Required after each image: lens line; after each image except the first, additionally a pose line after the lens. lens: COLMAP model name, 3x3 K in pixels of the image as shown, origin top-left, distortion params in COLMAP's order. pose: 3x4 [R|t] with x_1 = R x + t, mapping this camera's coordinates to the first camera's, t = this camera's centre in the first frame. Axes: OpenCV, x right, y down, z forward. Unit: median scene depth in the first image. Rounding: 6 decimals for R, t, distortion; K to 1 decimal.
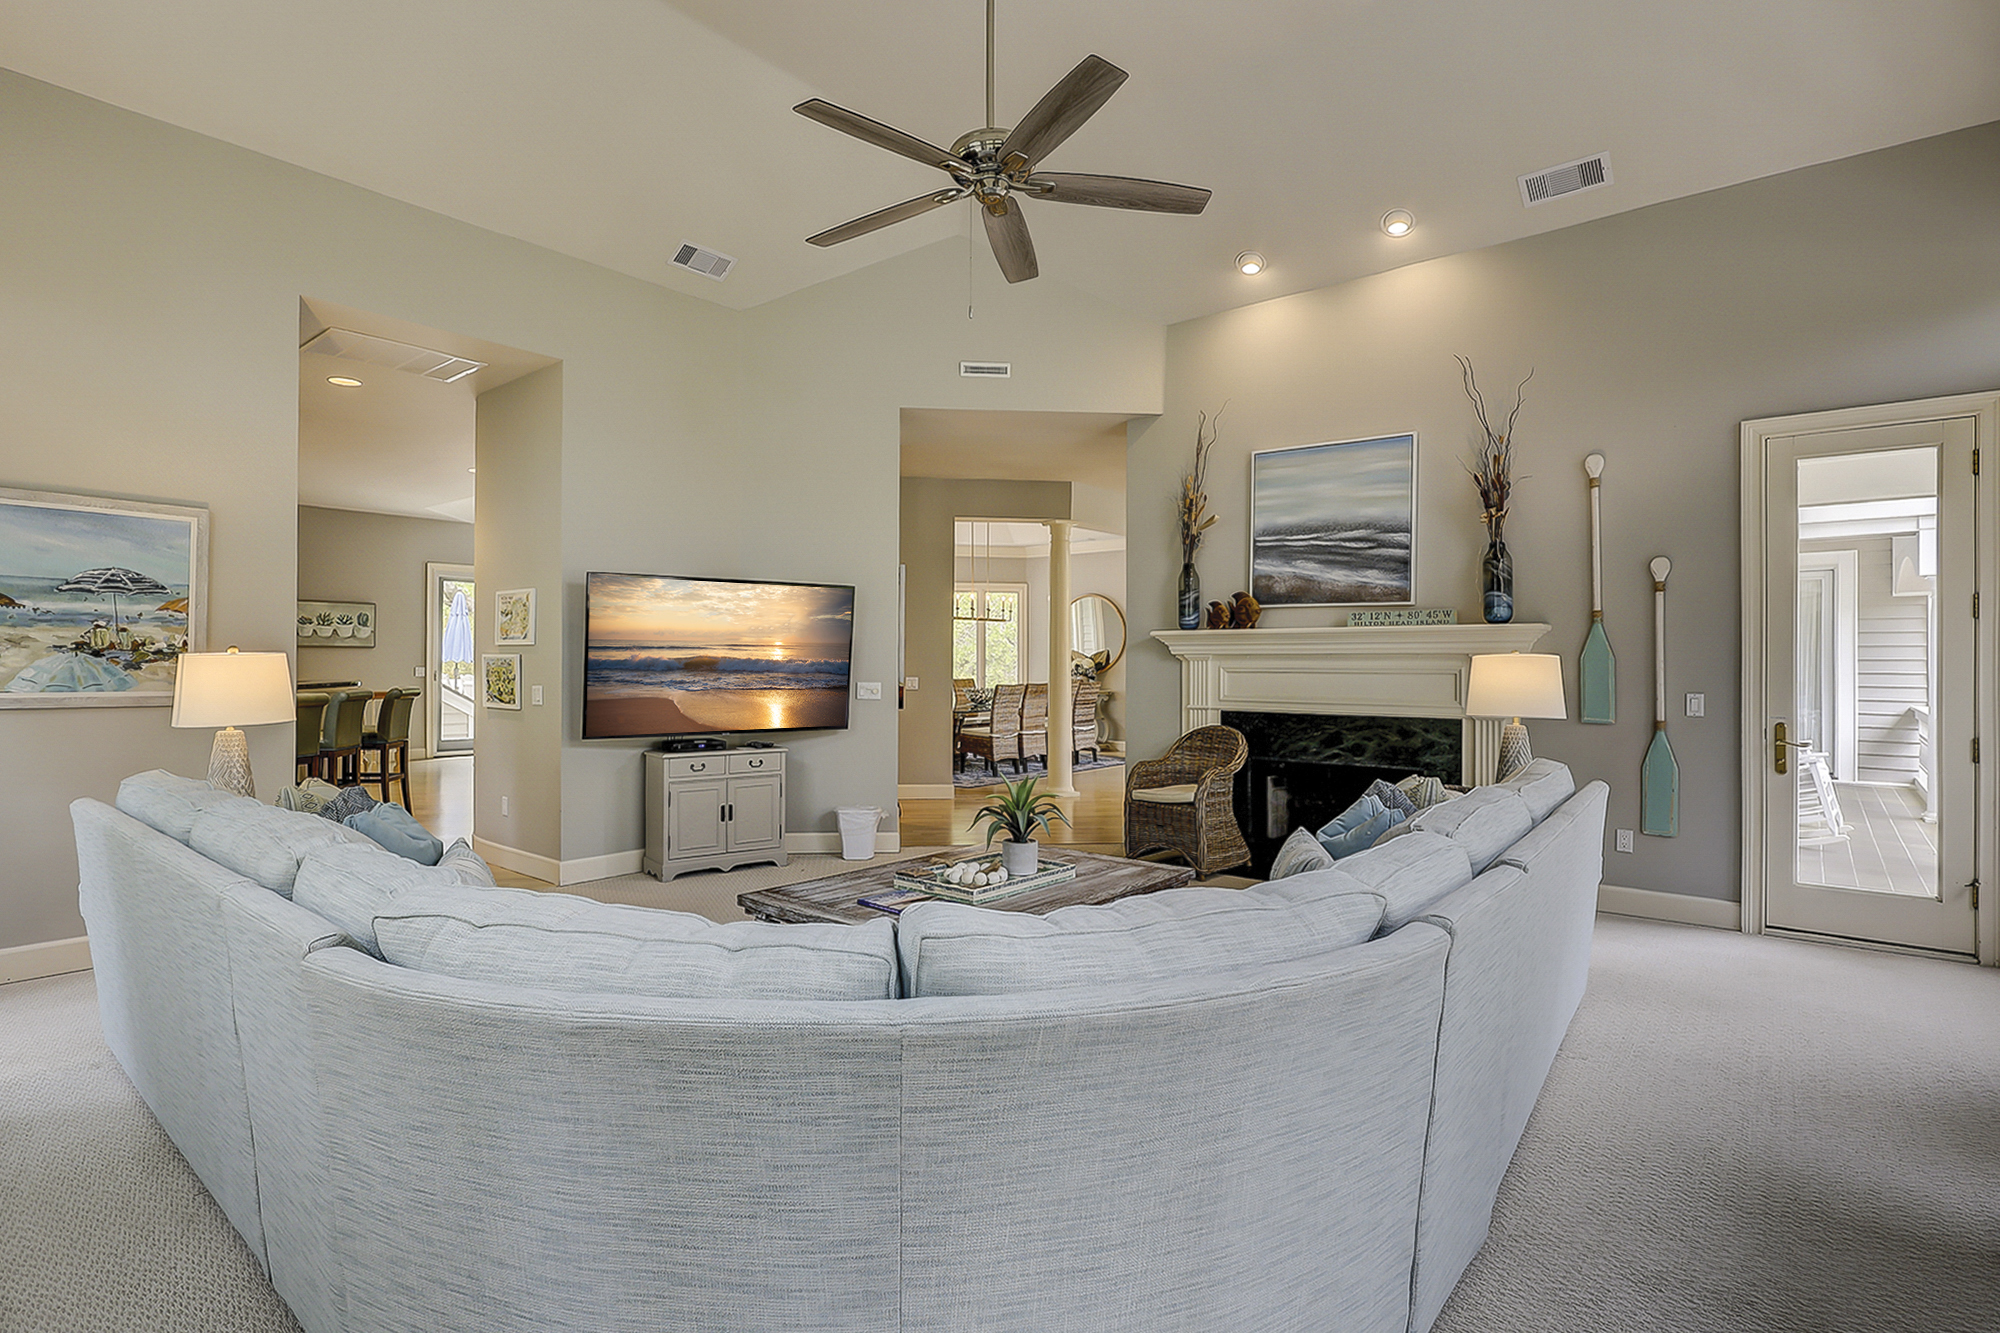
lens RADIAL K [[977.1, 0, 1005.8], [0, 977.1, 662.4], [0, 0, 1]] dist [-0.008901, -0.000495]
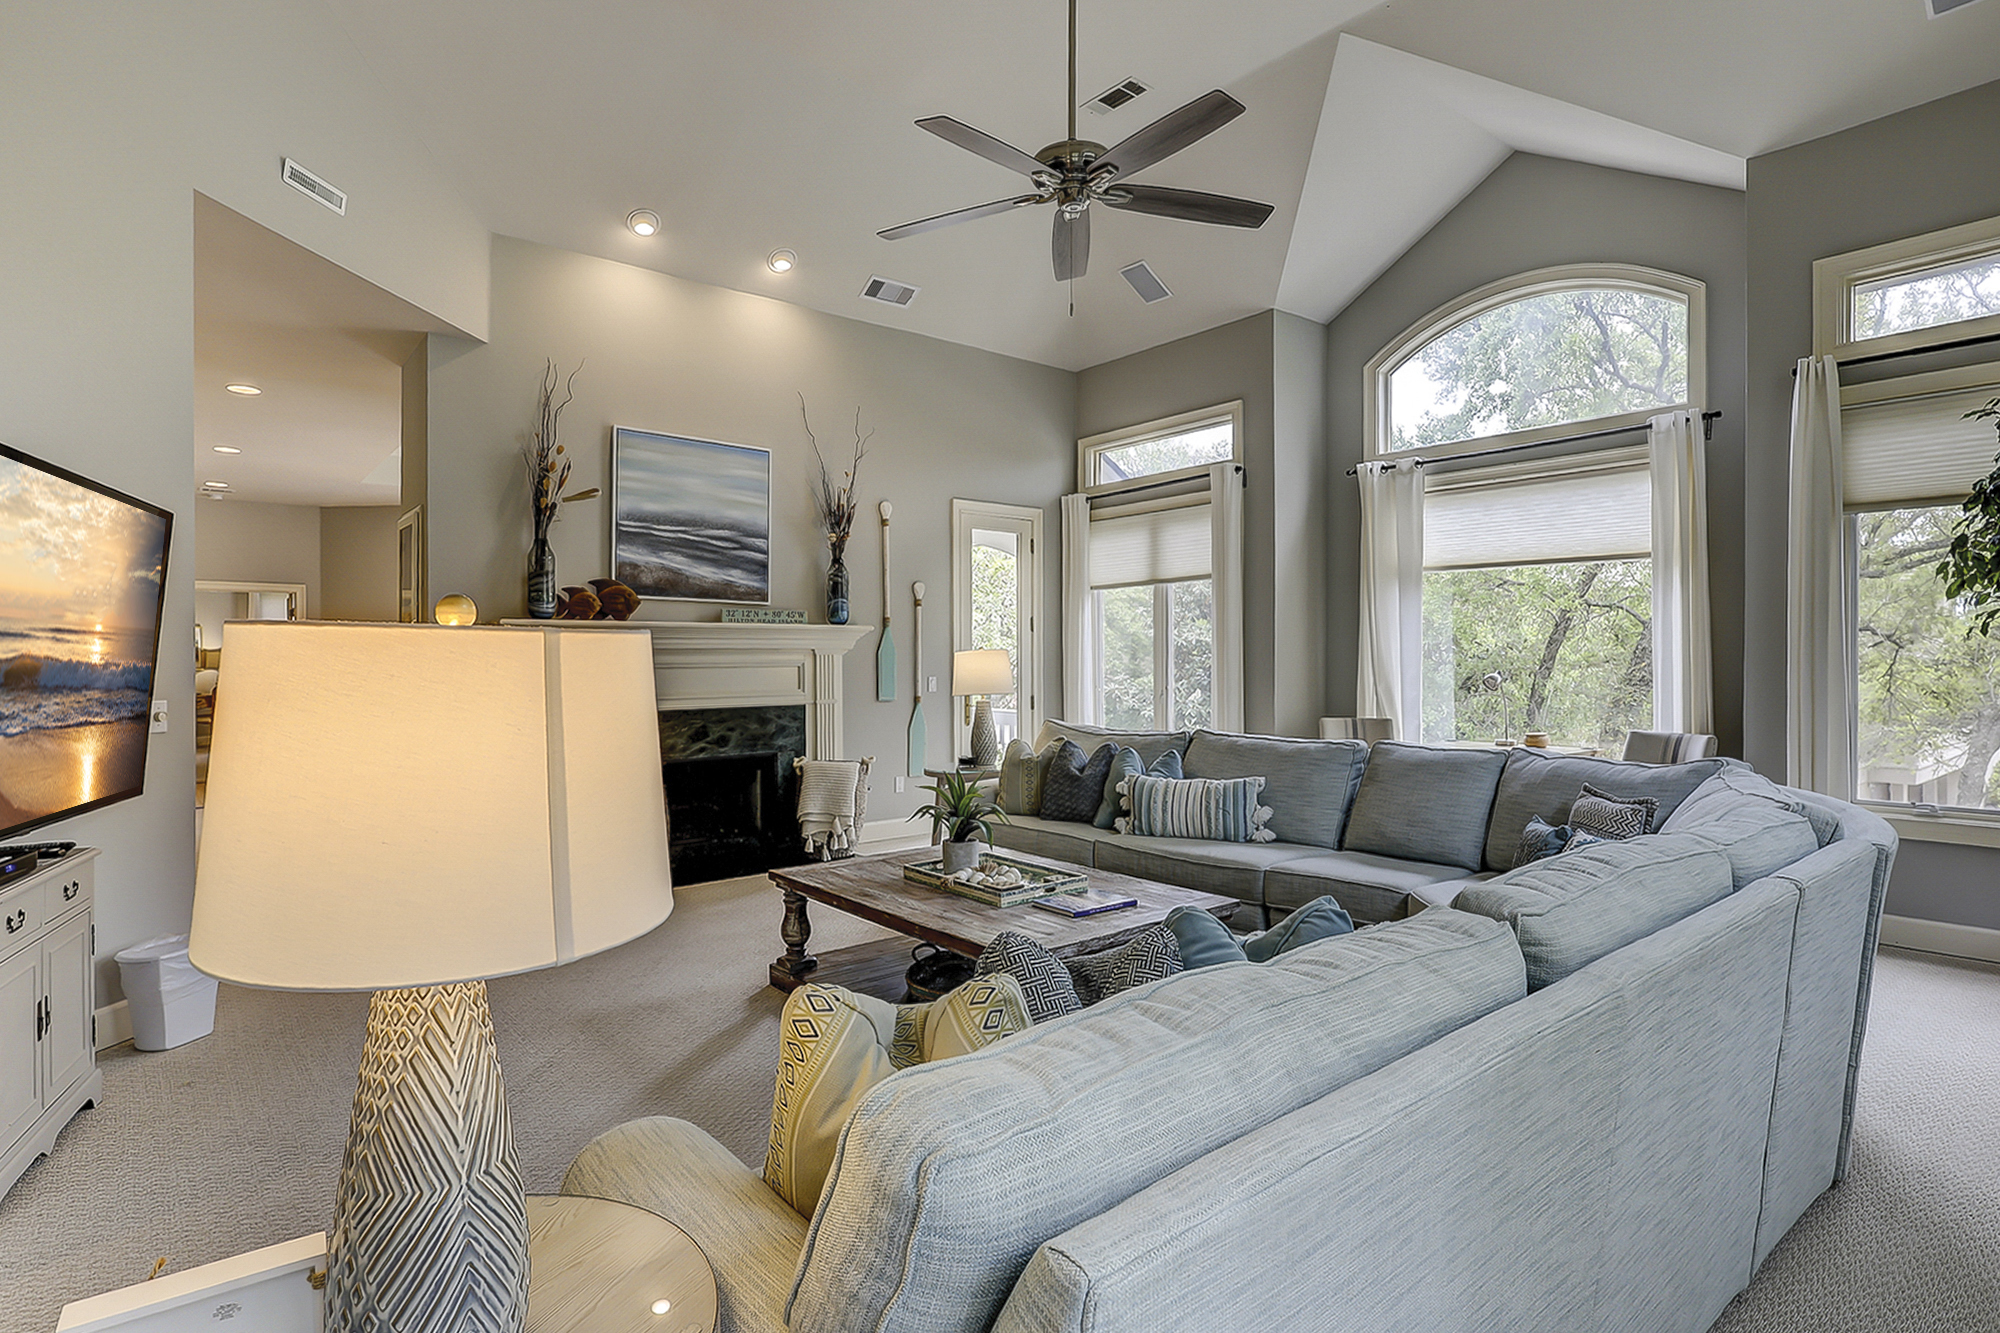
lens RADIAL K [[977.1, 0, 988.5], [0, 977.1, 656.1], [0, 0, 1]] dist [-0.008901, -0.000495]
pose [[0.192606, -0.008486, 0.981240, -0.605248], [0.006292, 0.999953, 0.007413, -0.006926], [-0.981256, 0.004746, 0.192650, 0.521318]]
